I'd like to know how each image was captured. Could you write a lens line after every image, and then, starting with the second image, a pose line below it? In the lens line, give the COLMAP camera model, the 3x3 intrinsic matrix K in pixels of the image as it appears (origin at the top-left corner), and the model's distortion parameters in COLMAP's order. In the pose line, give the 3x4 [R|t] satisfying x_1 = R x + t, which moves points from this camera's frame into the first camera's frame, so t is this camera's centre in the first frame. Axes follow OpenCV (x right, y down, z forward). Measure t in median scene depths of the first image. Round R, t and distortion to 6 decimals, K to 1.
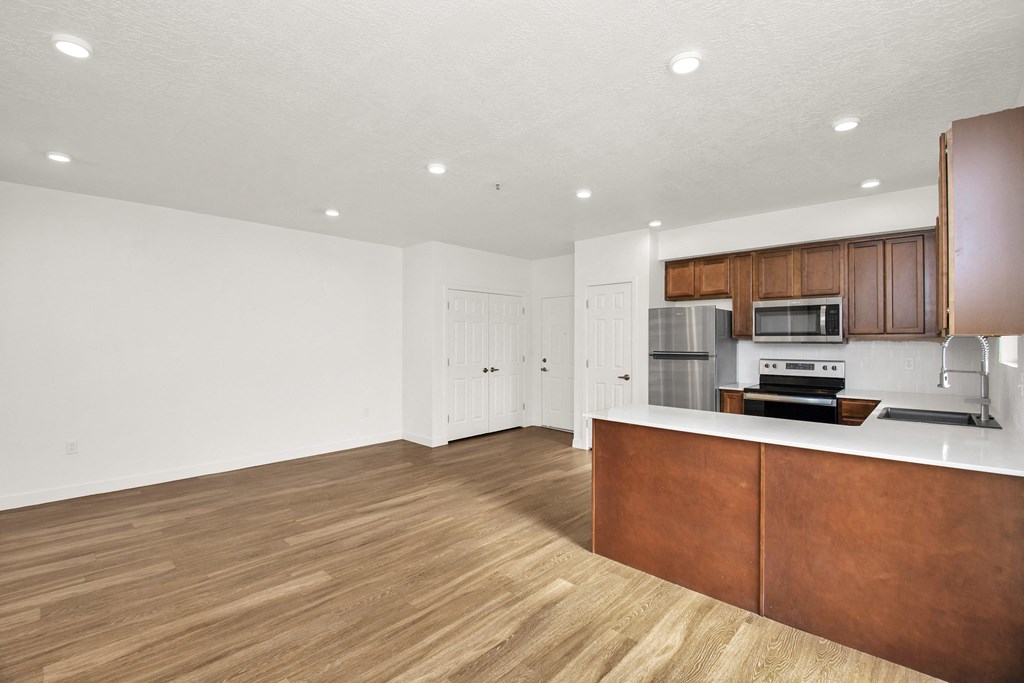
lens RADIAL K [[467.2, 0, 518.6], [0, 467.2, 333.2], [0, 0, 1]] dist [-0.000570, -0.009693]
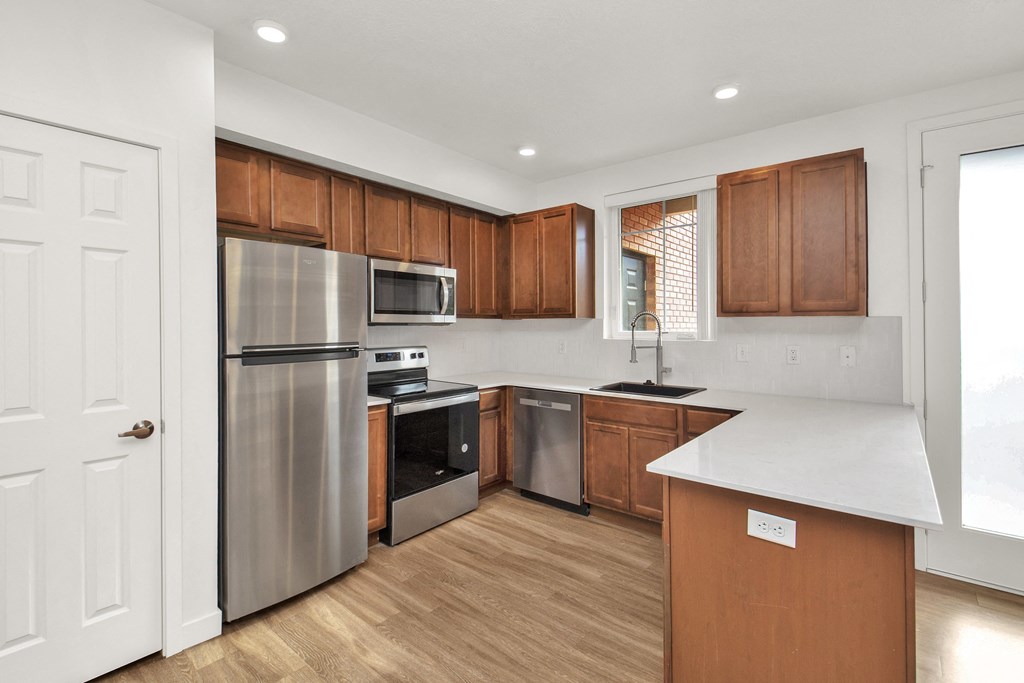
lens RADIAL K [[467.2, 0, 522.9], [0, 467.2, 315.0], [0, 0, 1]] dist [-0.000570, -0.009693]
pose [[-0.030192, 0.013318, 0.999455, -0.163494], [-0.013874, 0.999809, -0.013742, 0.016771], [-0.999448, -0.014281, -0.030002, 1.014159]]
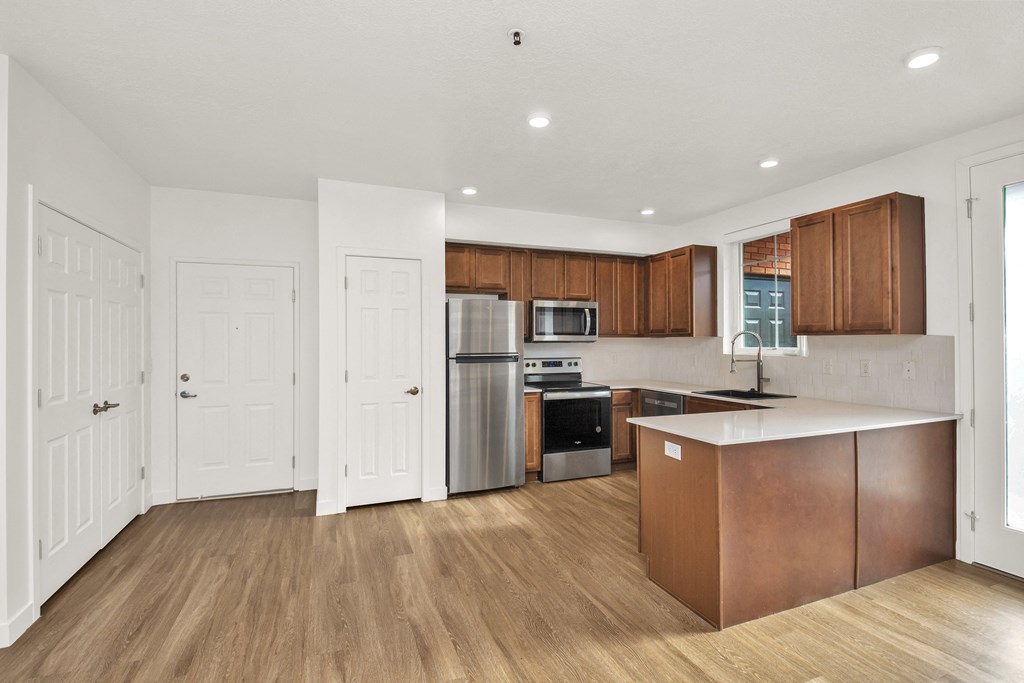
lens RADIAL K [[467.2, 0, 532.3], [0, 467.2, 331.6], [0, 0, 1]] dist [-0.000570, -0.009693]
pose [[0.423774, 0.014278, 0.905655, -0.480629], [-0.009791, 0.999890, -0.011182, 0.012020], [-0.905715, -0.004129, 0.423867, 0.732098]]
